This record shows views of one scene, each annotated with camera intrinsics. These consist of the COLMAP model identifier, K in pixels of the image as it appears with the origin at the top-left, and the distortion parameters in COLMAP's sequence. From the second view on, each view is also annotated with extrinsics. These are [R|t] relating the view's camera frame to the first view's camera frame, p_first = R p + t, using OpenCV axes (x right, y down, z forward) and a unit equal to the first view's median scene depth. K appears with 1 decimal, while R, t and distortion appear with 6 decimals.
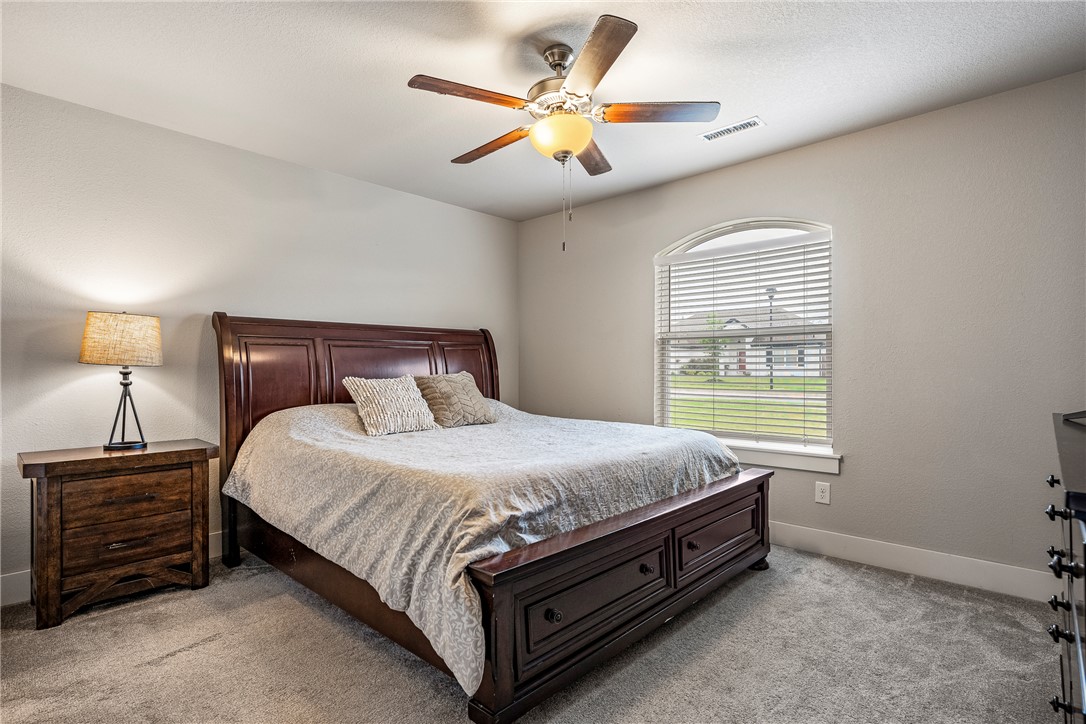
lens RADIAL K [[532.7, 0, 543.3], [0, 532.7, 364.6], [0, 0, 1]] dist [-0.005452, 0.000142]
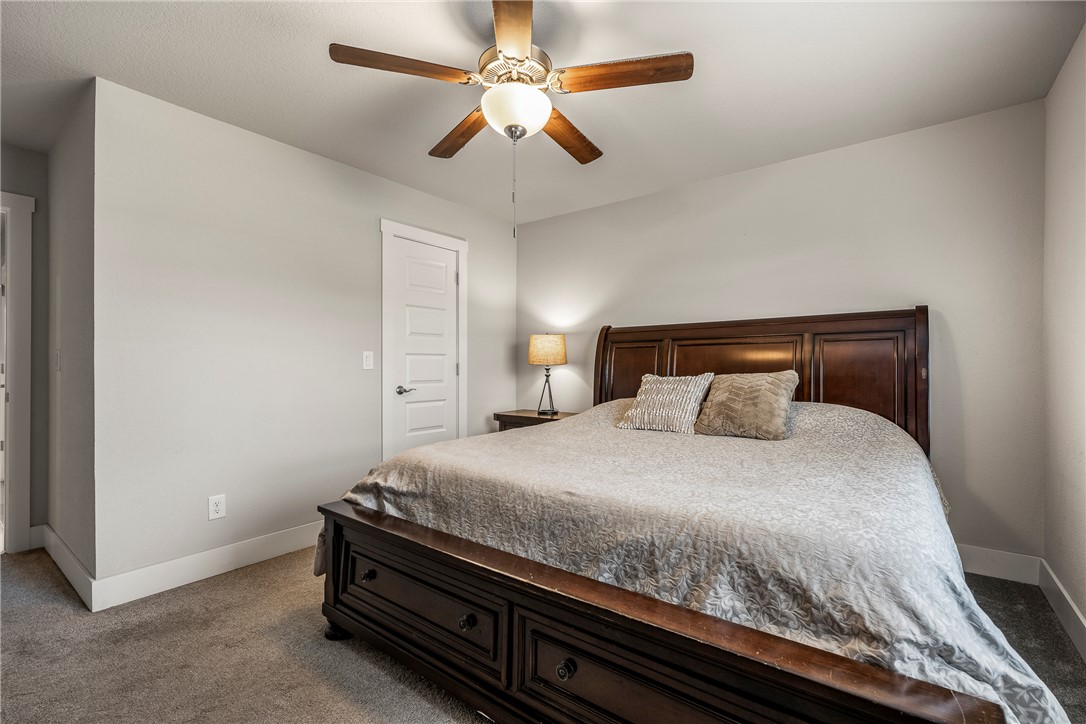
lens RADIAL K [[481.8, 0, 539.6], [0, 481.8, 363.0], [0, 0, 1]] dist [-0.000501, -0.000043]
pose [[0.096256, -0.005238, -0.995343, 0.951242], [0.010187, 0.999939, -0.004277, 0.003788], [0.995305, -0.009727, 0.096303, 1.077050]]
